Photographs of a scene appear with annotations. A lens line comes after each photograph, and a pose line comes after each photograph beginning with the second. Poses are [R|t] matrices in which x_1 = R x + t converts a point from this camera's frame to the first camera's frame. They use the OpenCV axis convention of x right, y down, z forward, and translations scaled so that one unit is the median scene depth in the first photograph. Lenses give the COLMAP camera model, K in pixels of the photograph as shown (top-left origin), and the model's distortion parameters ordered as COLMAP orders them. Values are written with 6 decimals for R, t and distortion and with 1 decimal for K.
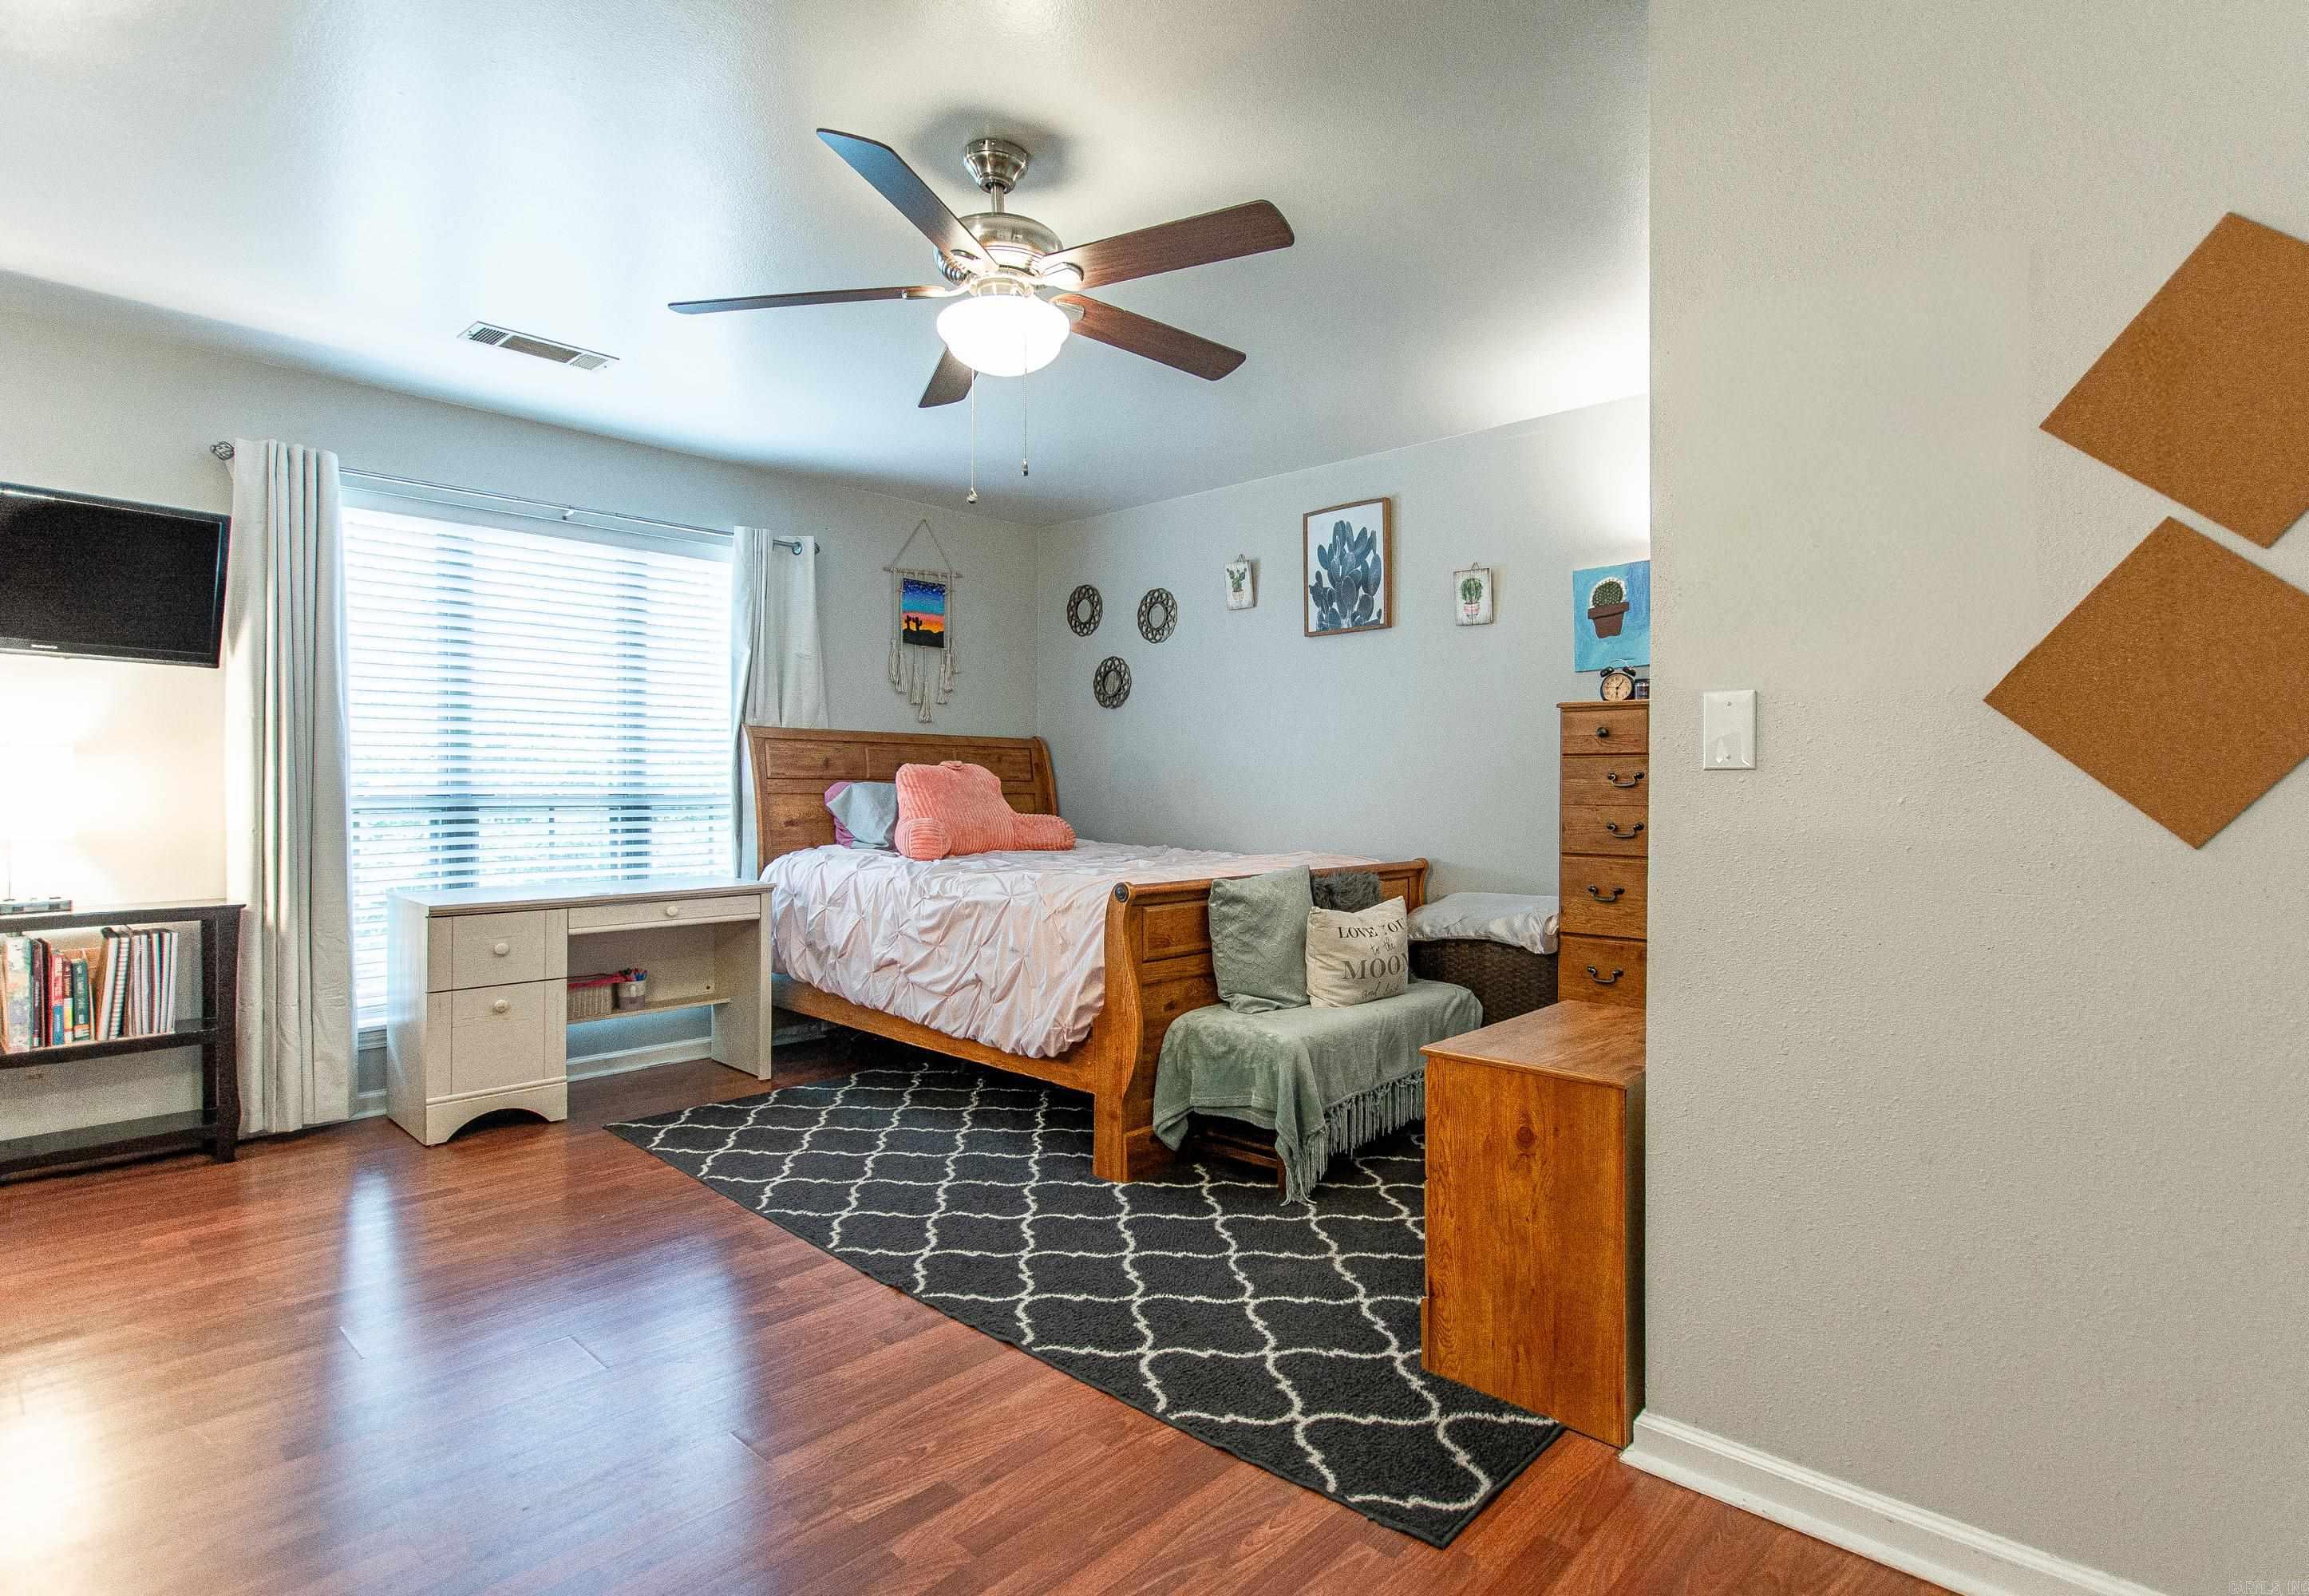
lens RADIAL K [[1075.2, 0, 1159.5], [0, 1075.2, 796.5], [0, 0, 1]] dist [-0.002953, 0.000021]
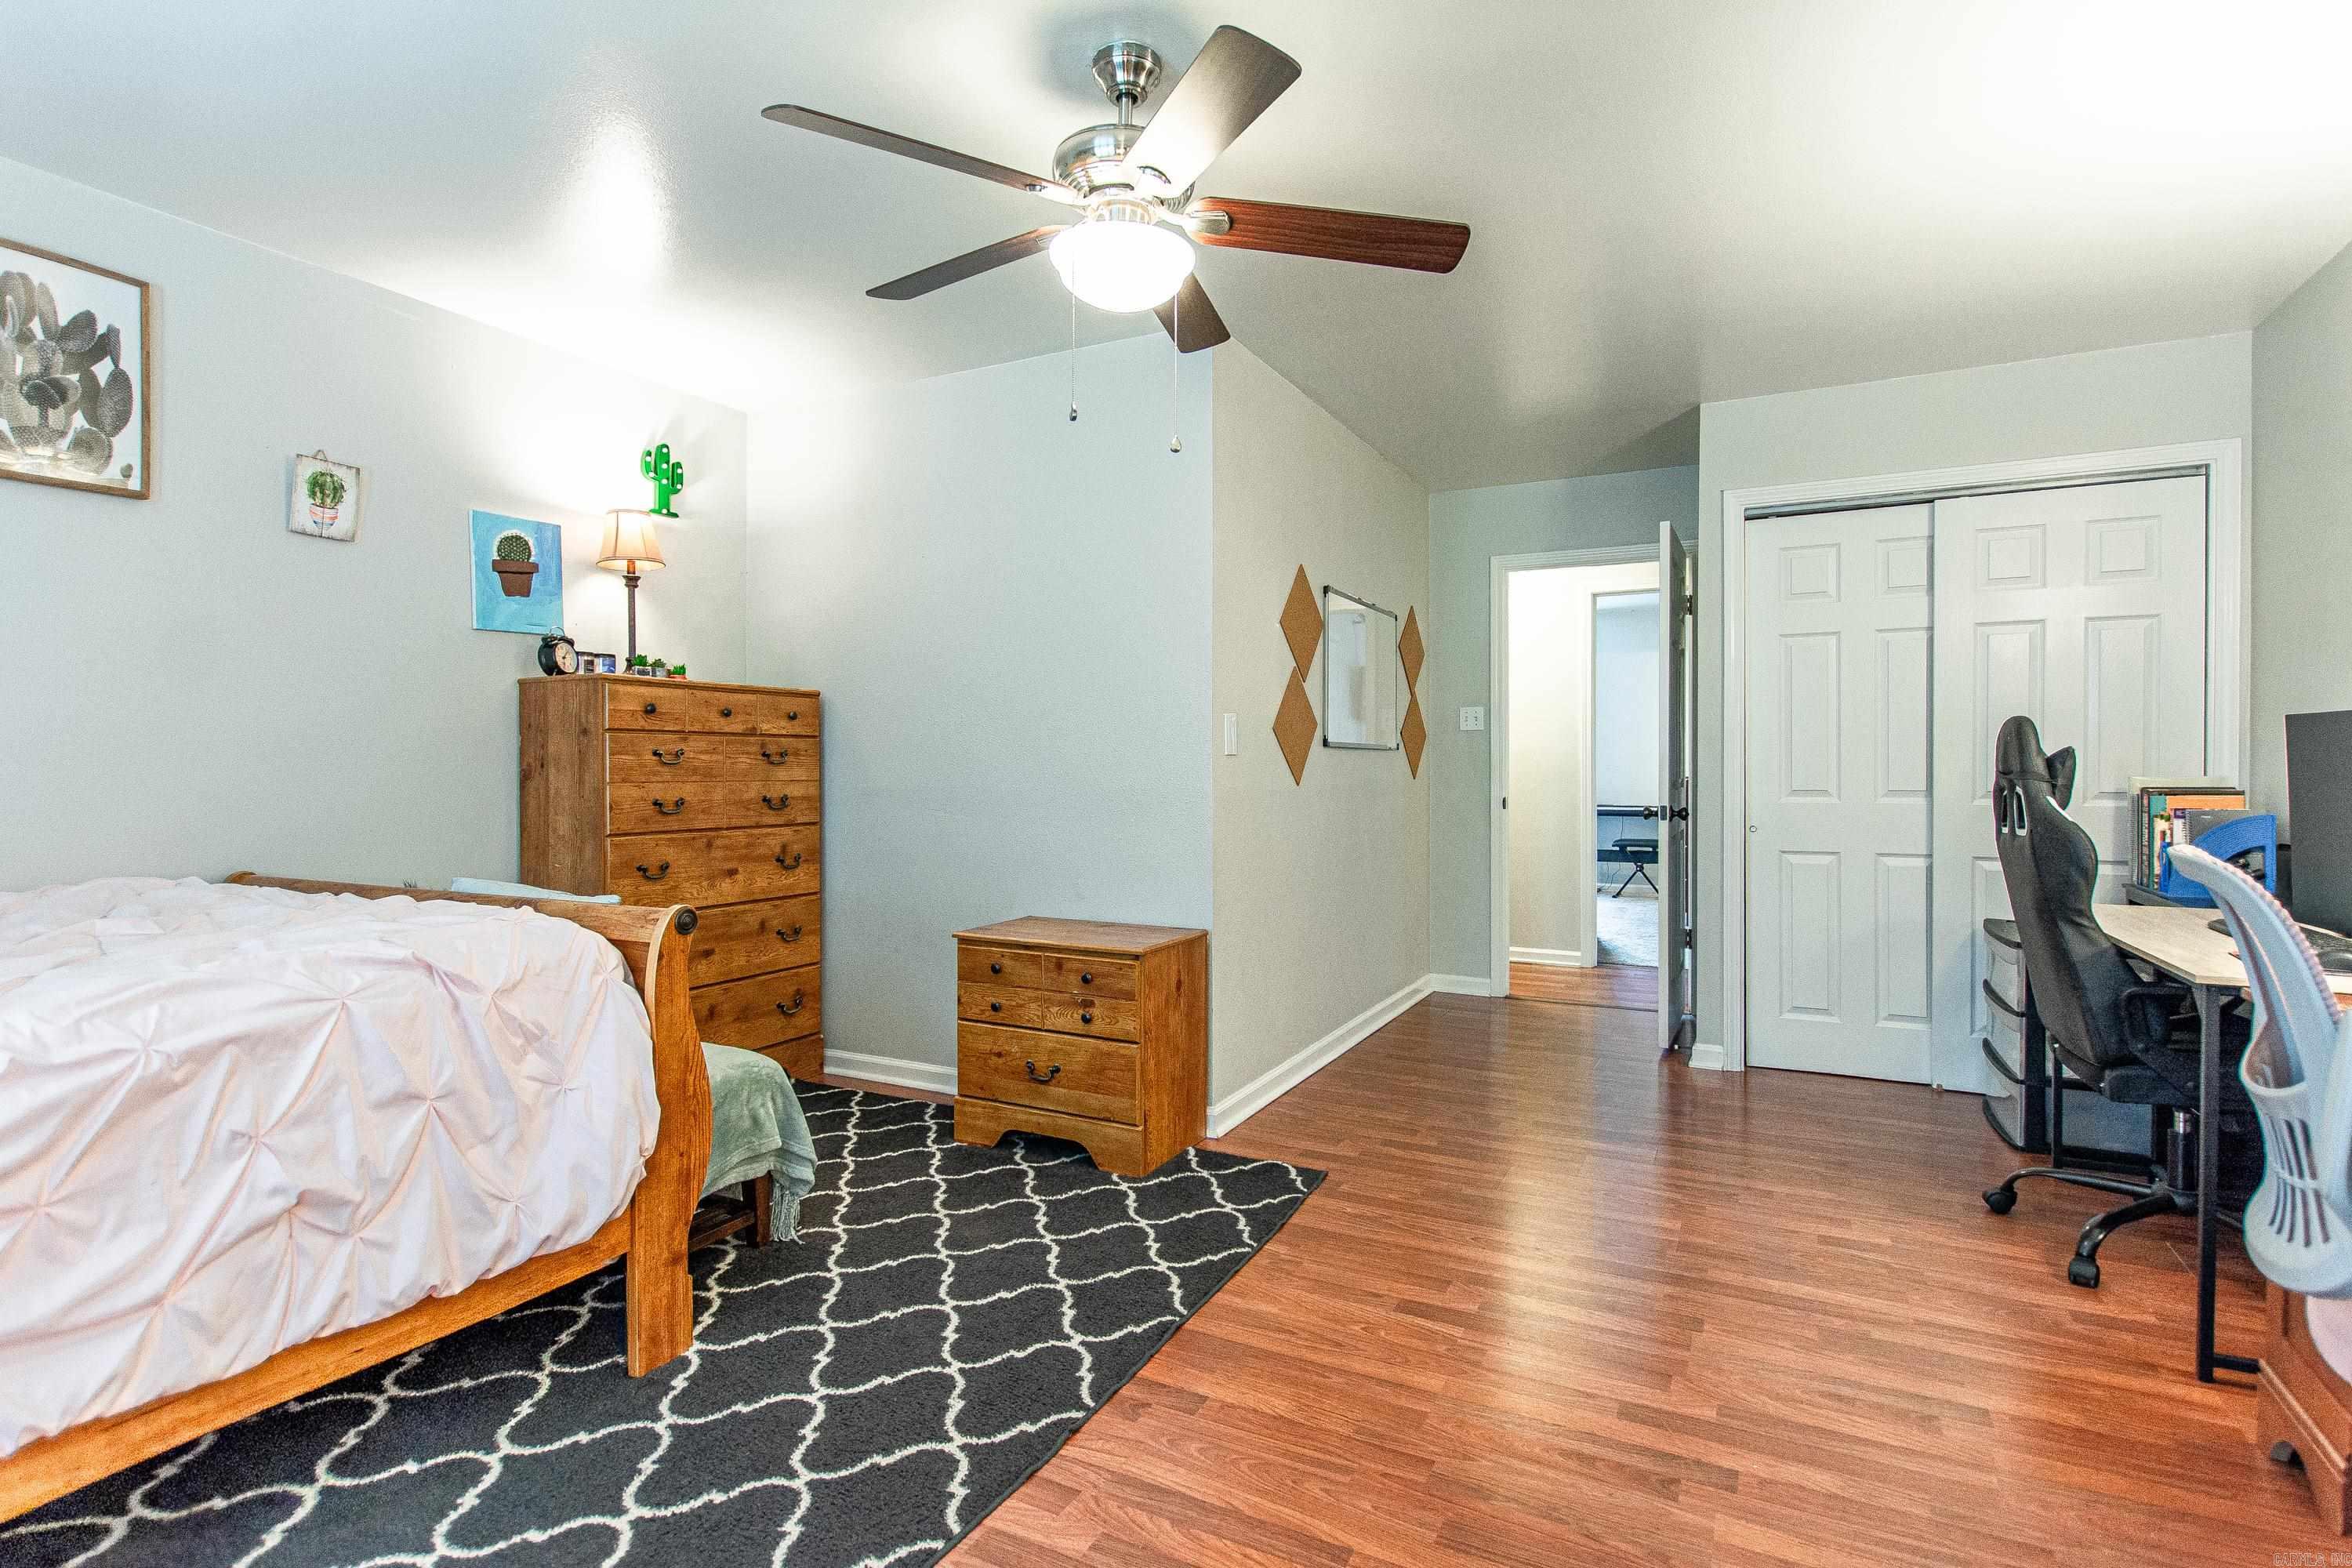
lens RADIAL K [[1129.1, 0, 1180.8], [0, 1129.1, 771.4], [0, 0, 1]] dist [0.005296, -0.003012]
pose [[-0.238370, -0.009383, 0.971129, -0.711875], [0.006485, 0.999916, 0.011253, -0.010118], [-0.971153, 0.008980, -0.238289, 0.769397]]
